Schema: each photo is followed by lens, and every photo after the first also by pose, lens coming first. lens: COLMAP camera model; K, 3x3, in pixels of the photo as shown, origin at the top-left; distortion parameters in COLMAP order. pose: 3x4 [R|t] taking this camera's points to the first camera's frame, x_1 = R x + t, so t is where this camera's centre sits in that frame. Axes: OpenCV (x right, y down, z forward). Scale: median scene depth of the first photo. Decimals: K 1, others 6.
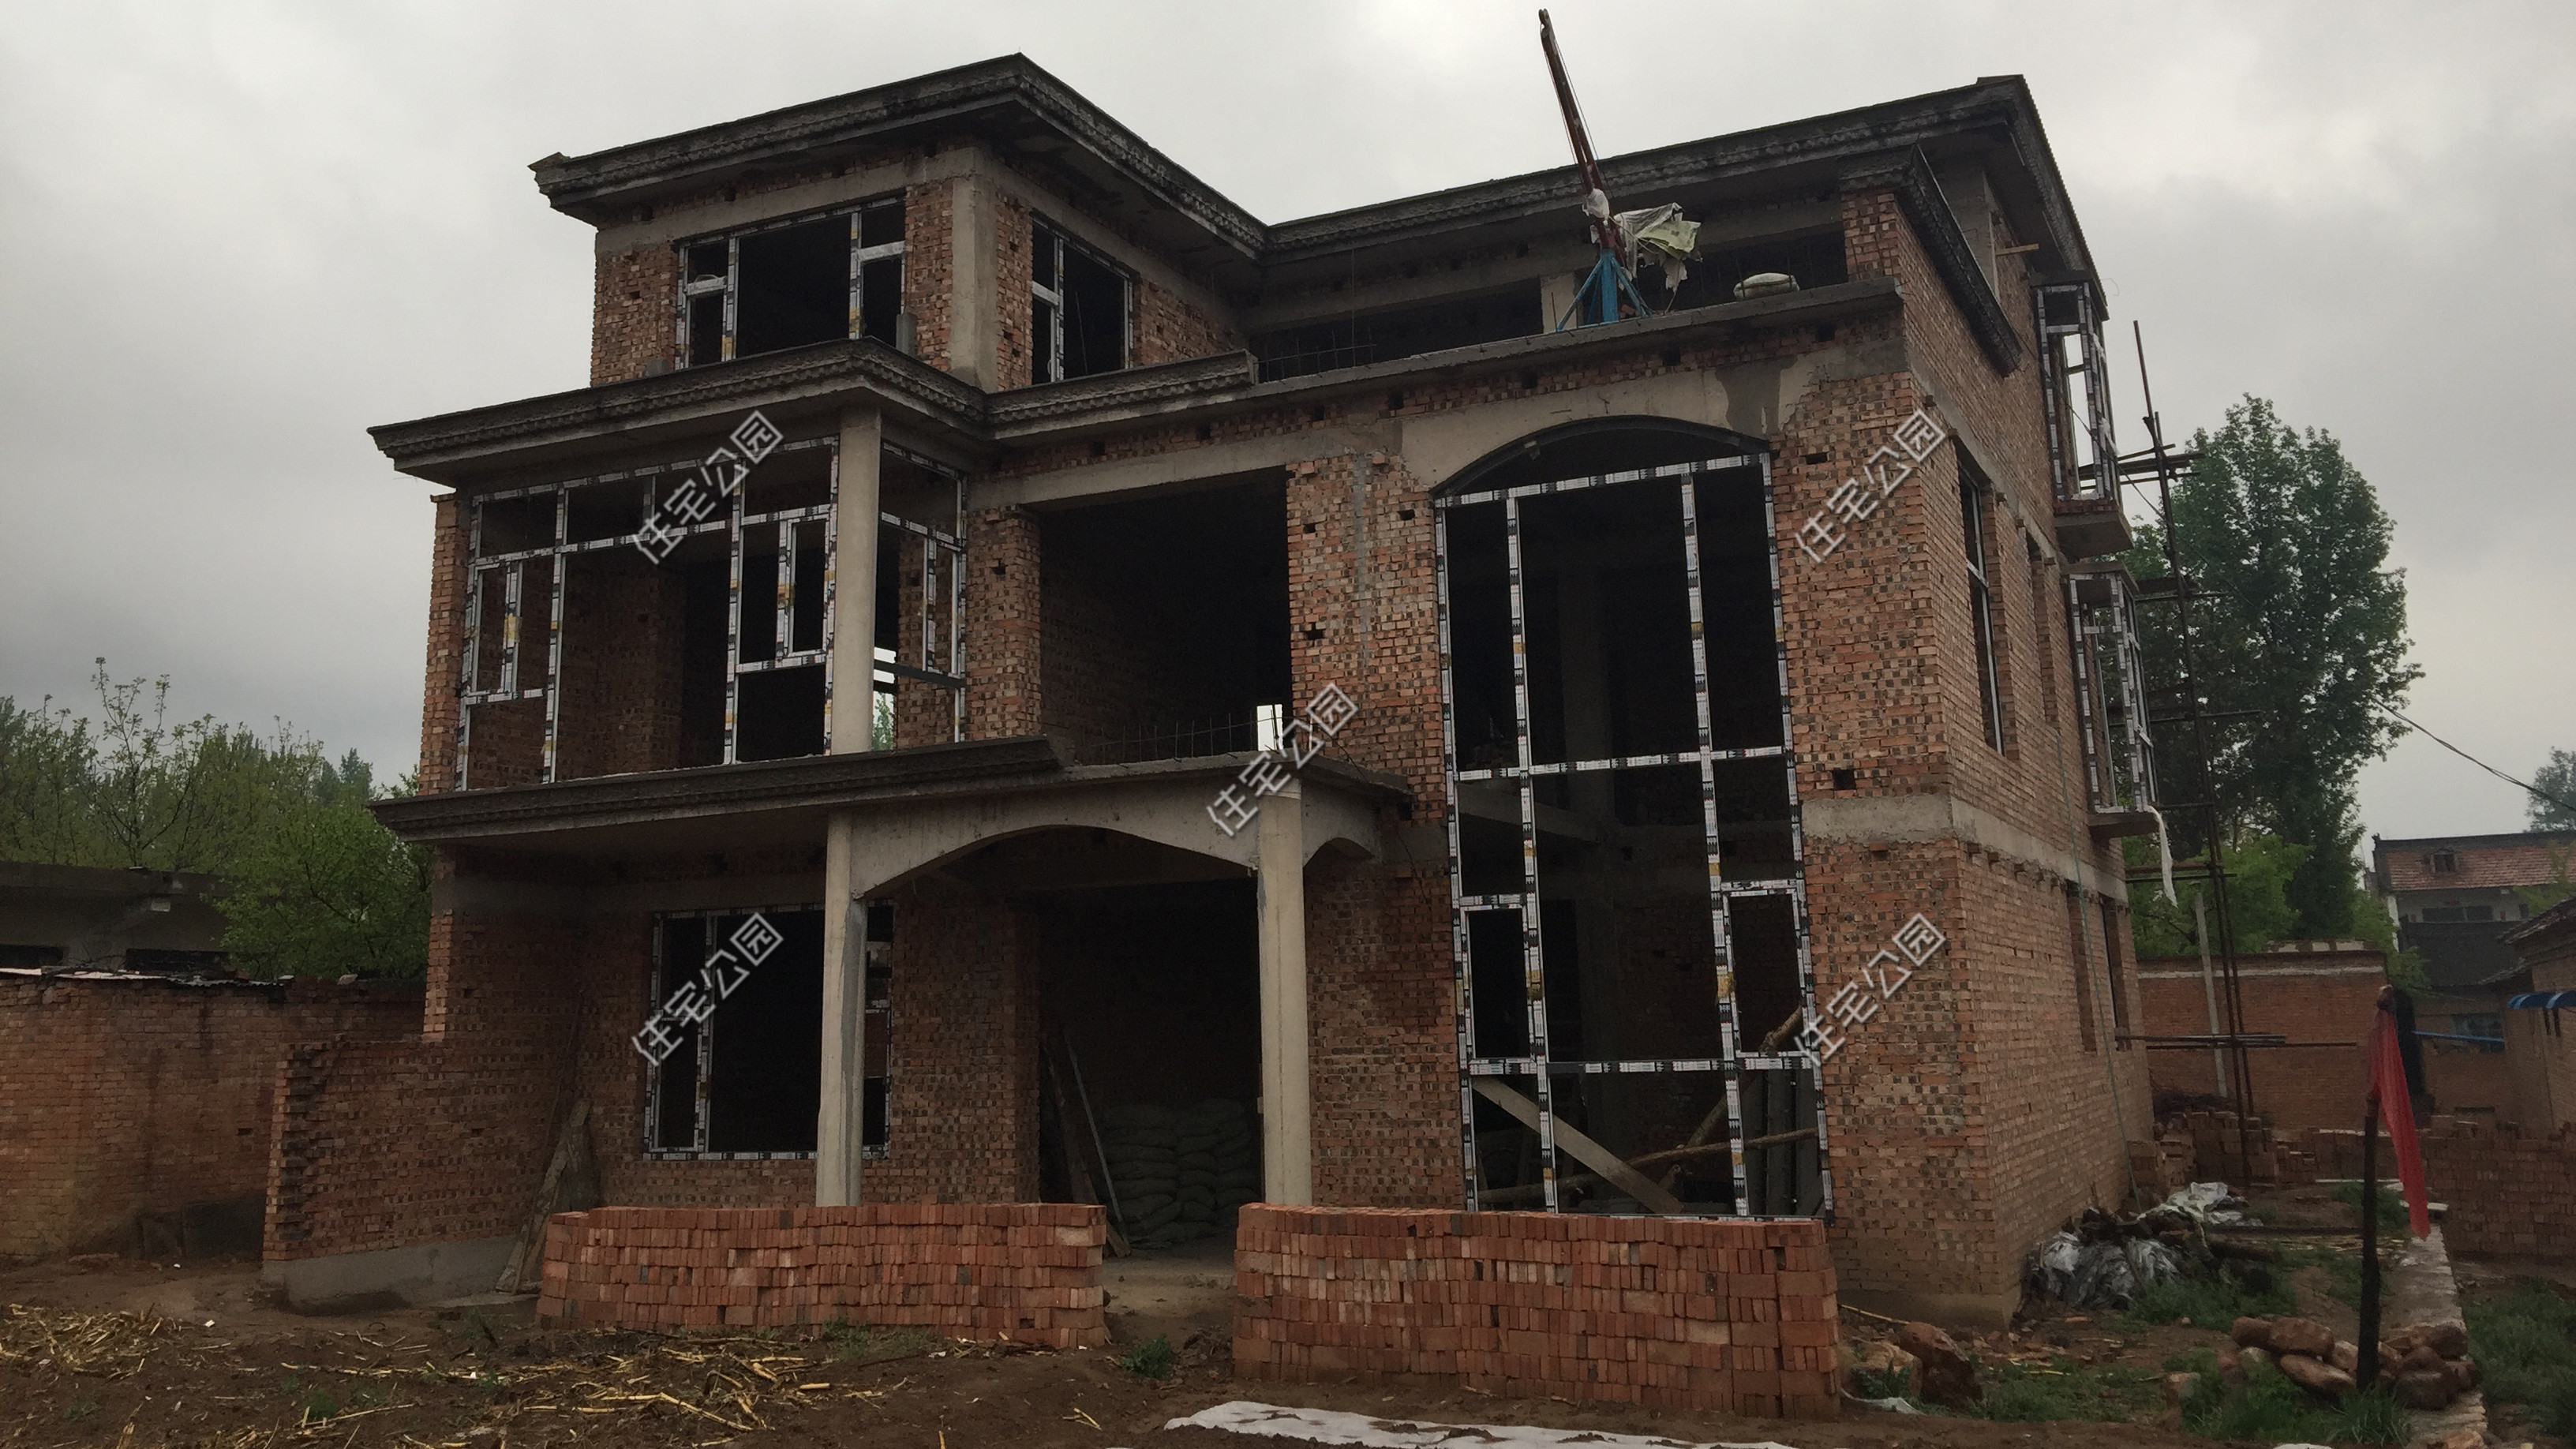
lens RADIAL K [[2211.0, 0, 1286.1], [0, 2211.0, 562.1], [0, 0, 1]] dist [0.074113, -0.004235]
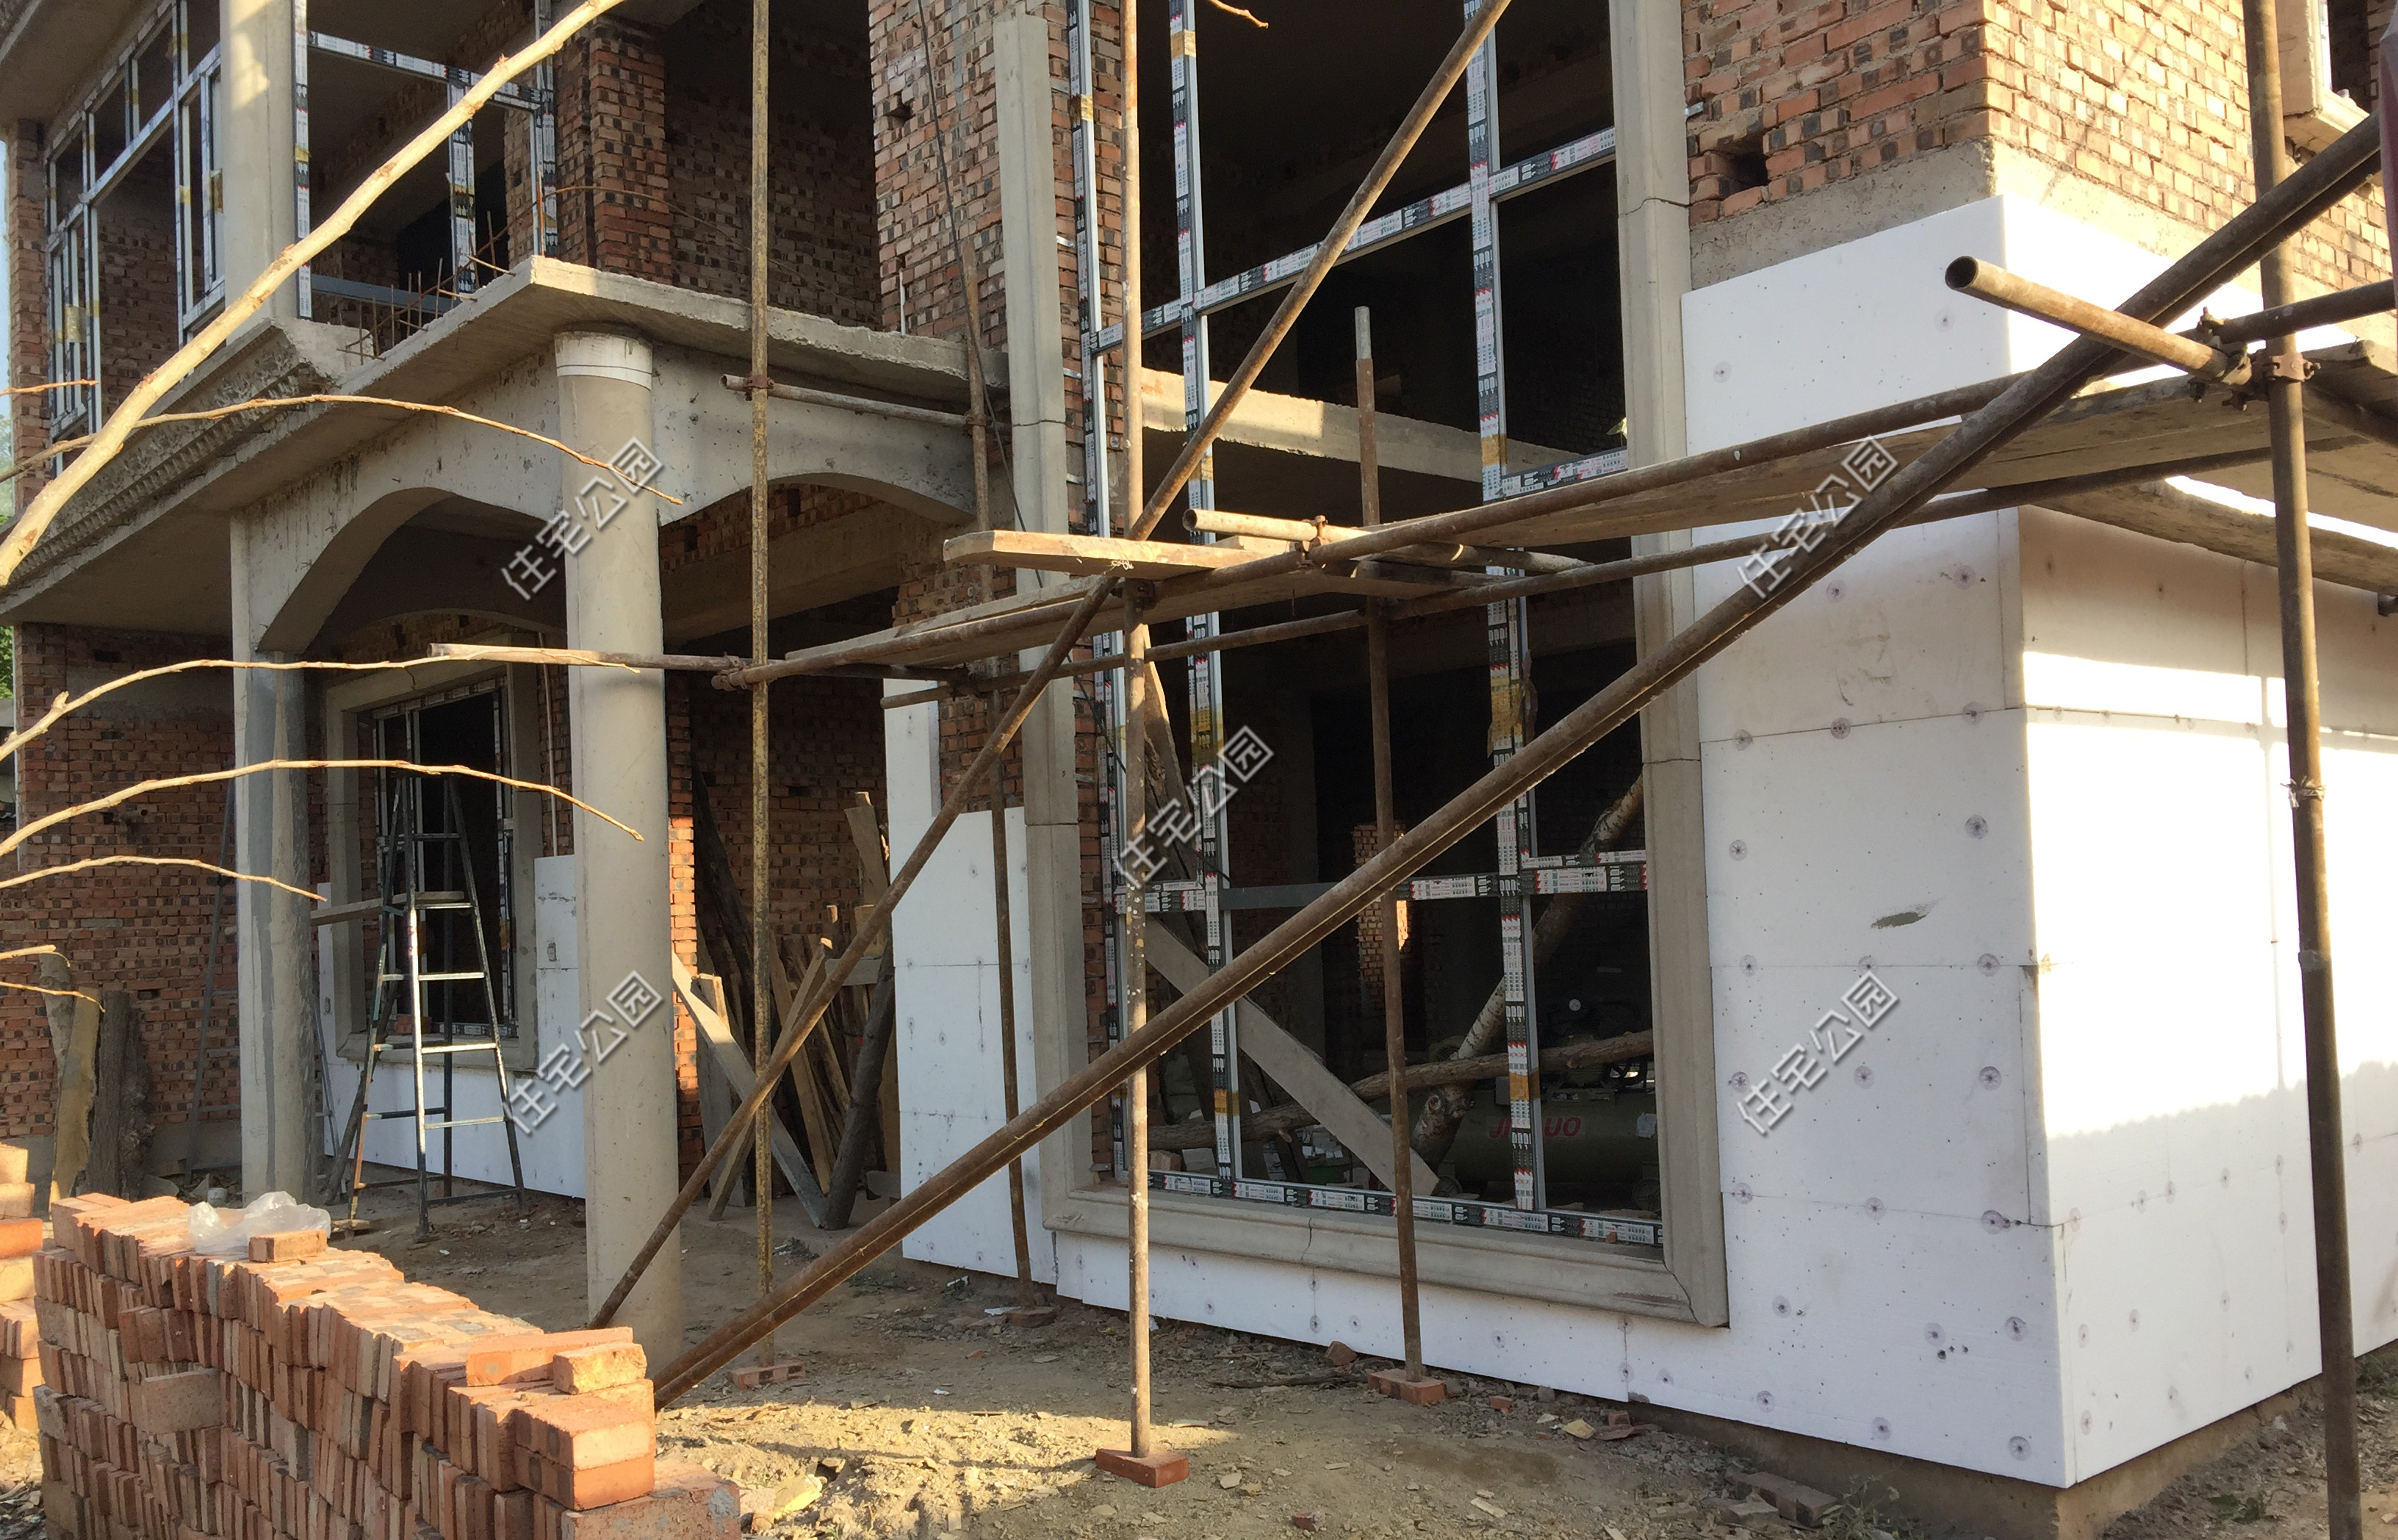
lens RADIAL K [[2037.0, 0, 1179.6], [0, 2037.0, 897.0], [0, 0, 1]] dist [0.047992, -0.039829]
pose [[0.918947, -0.013245, -0.394157, 0.280749], [0.097106, 0.976265, 0.193591, 0.134376], [0.382238, -0.216175, 0.898422, 0.571606]]
